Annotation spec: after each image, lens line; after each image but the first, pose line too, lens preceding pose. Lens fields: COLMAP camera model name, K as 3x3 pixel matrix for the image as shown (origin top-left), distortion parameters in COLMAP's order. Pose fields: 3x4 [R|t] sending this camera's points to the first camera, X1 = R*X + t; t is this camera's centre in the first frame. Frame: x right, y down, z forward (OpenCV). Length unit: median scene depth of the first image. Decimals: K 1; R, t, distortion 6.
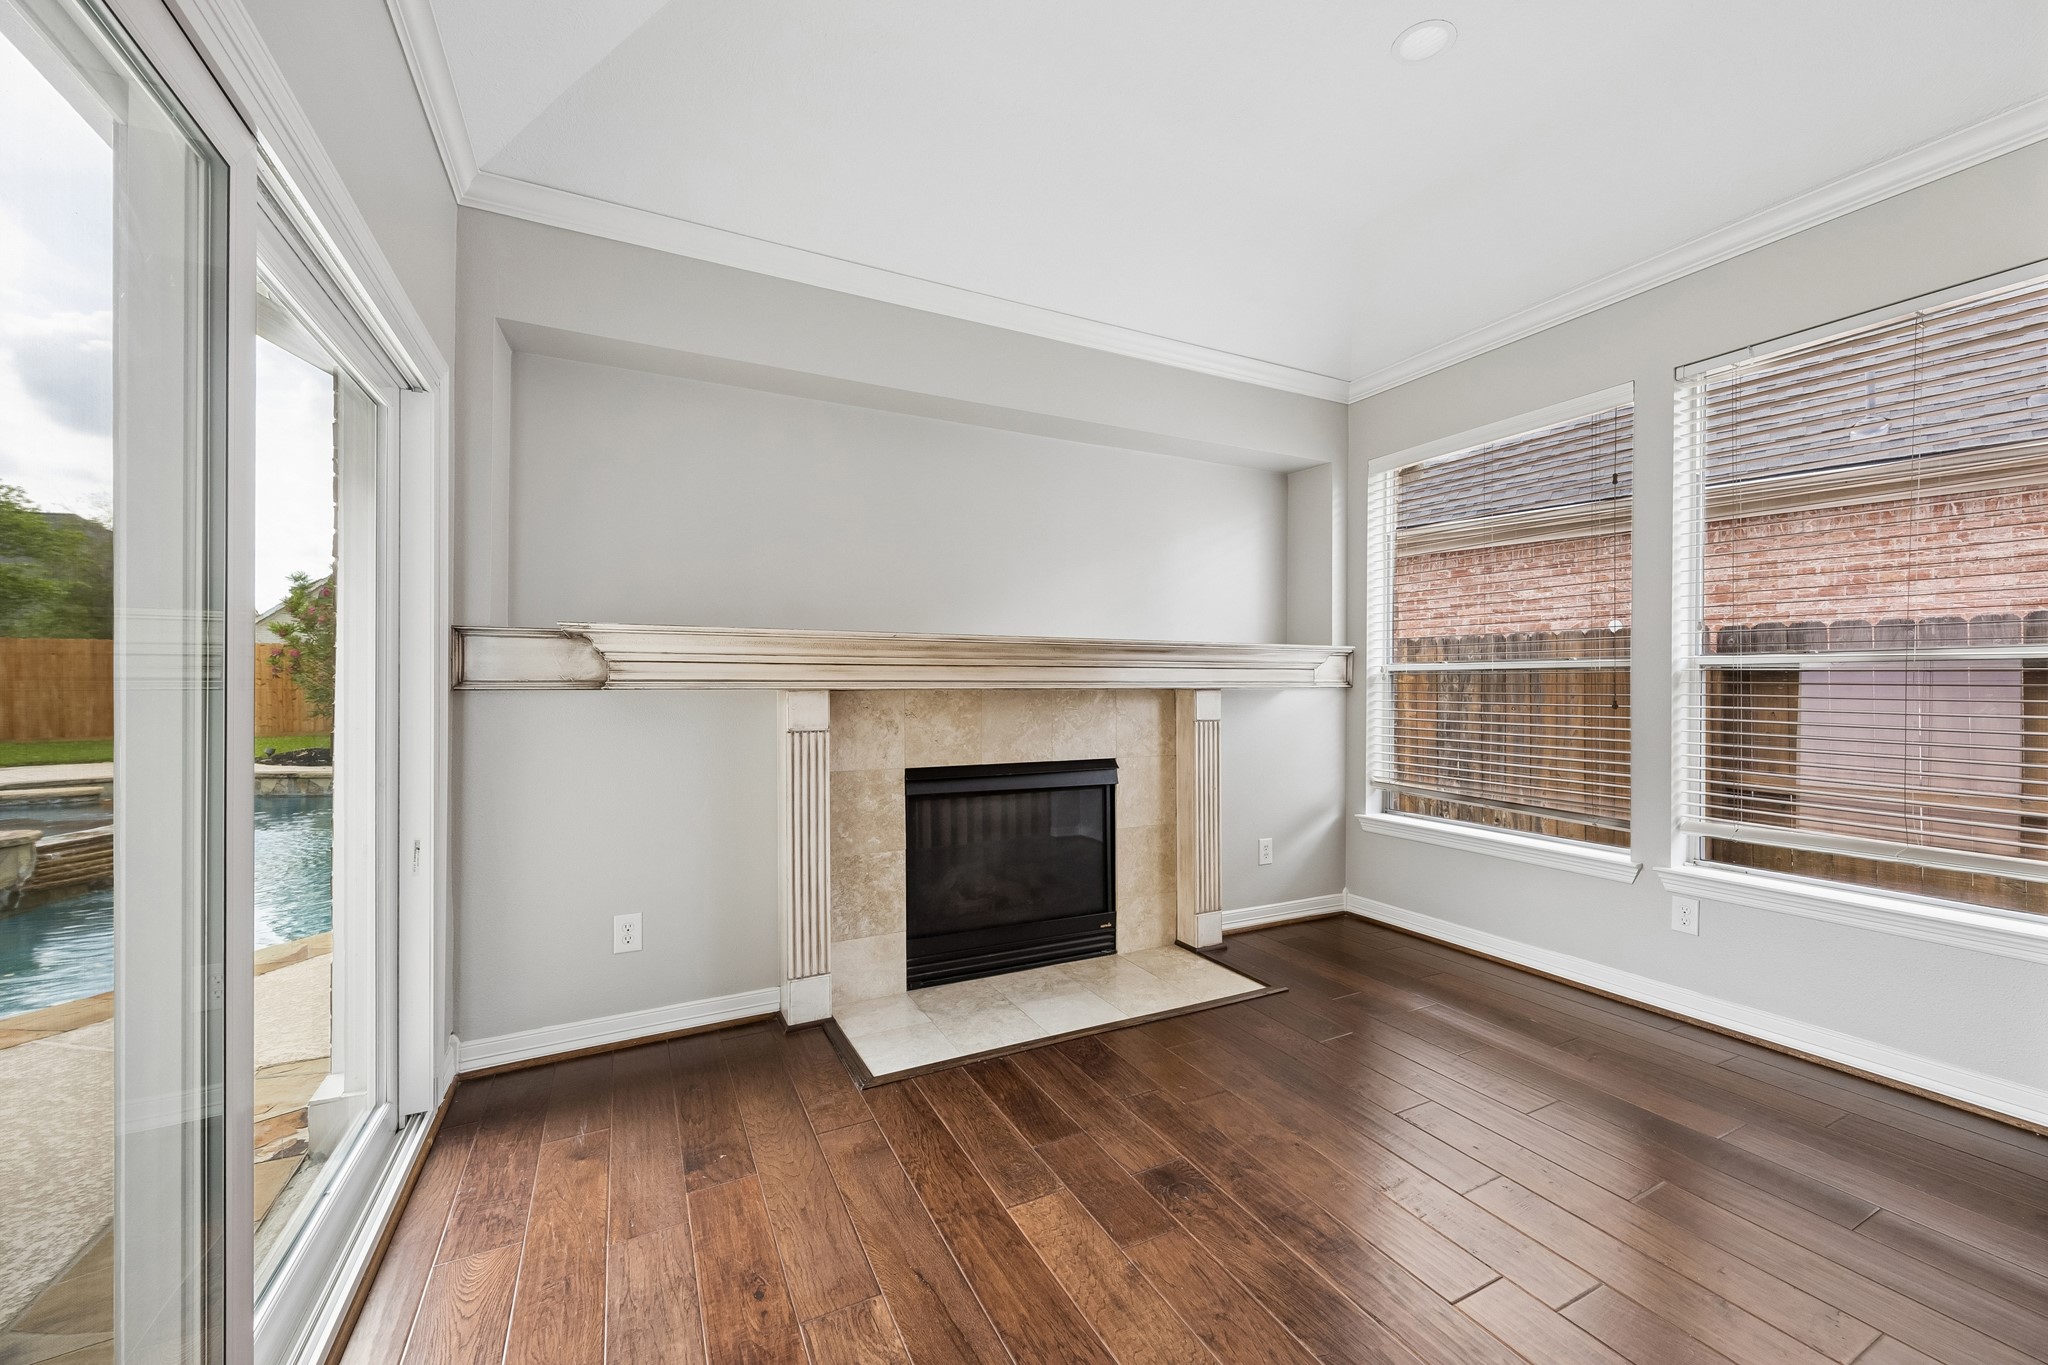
lens RADIAL K [[797.2, 0, 1040.6], [0, 797.2, 680.3], [0, 0, 1]] dist [0.000127, 0.000005]
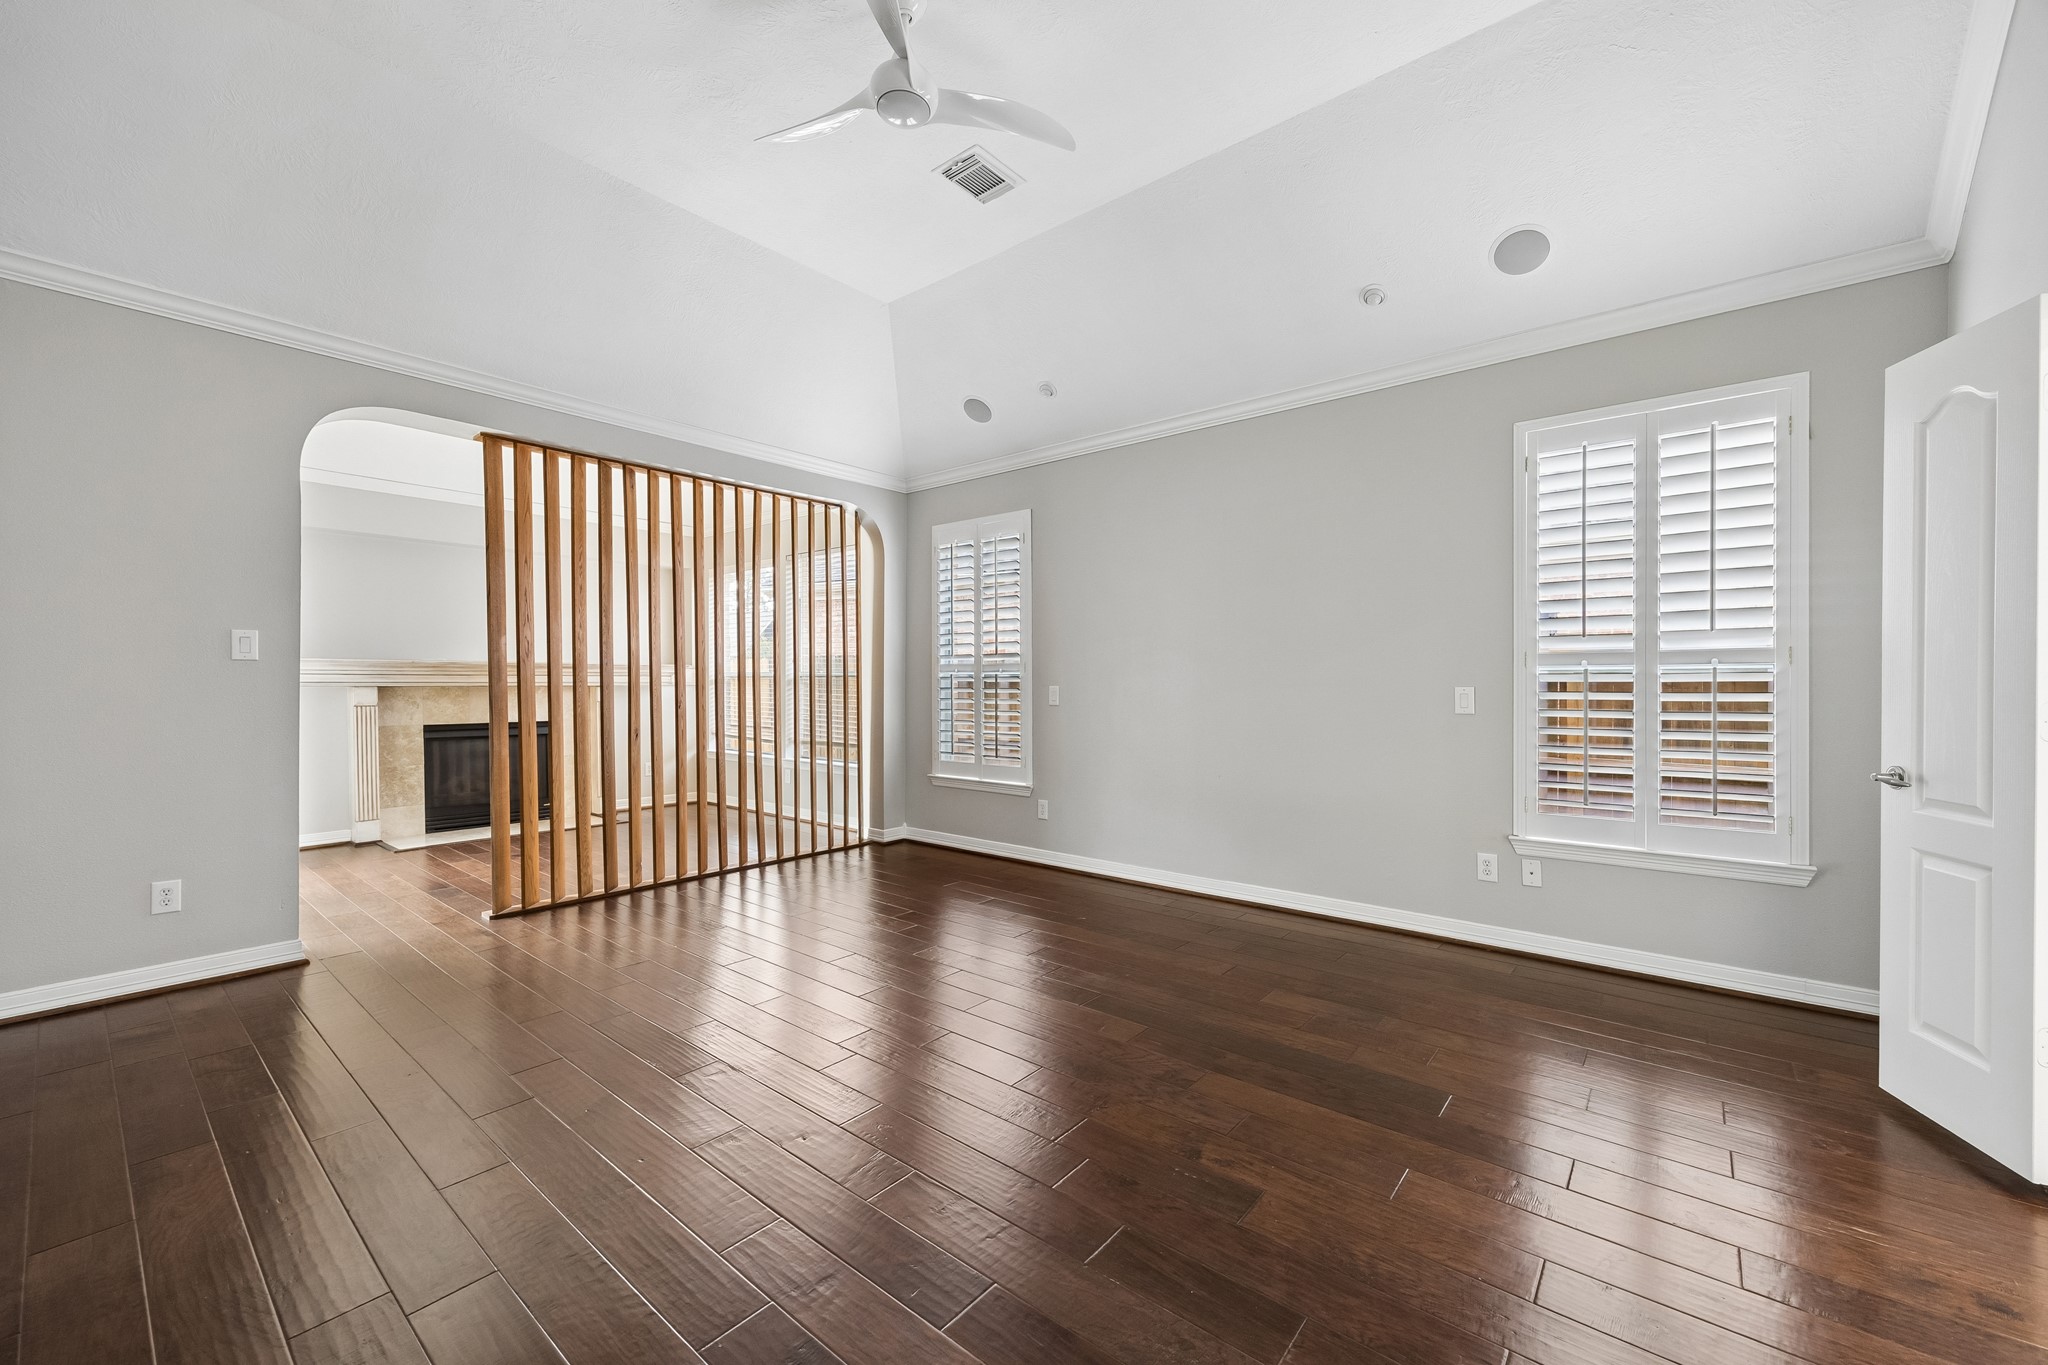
lens RADIAL K [[797.2, 0, 1014.8], [0, 797.2, 698.8], [0, 0, 1]] dist [0.000127, 0.000005]
pose [[0.917324, -0.000028, 0.398143, 0.416378], [-0.008514, 0.999770, 0.019685, -0.010765], [-0.398052, -0.021448, 0.917112, -1.514852]]
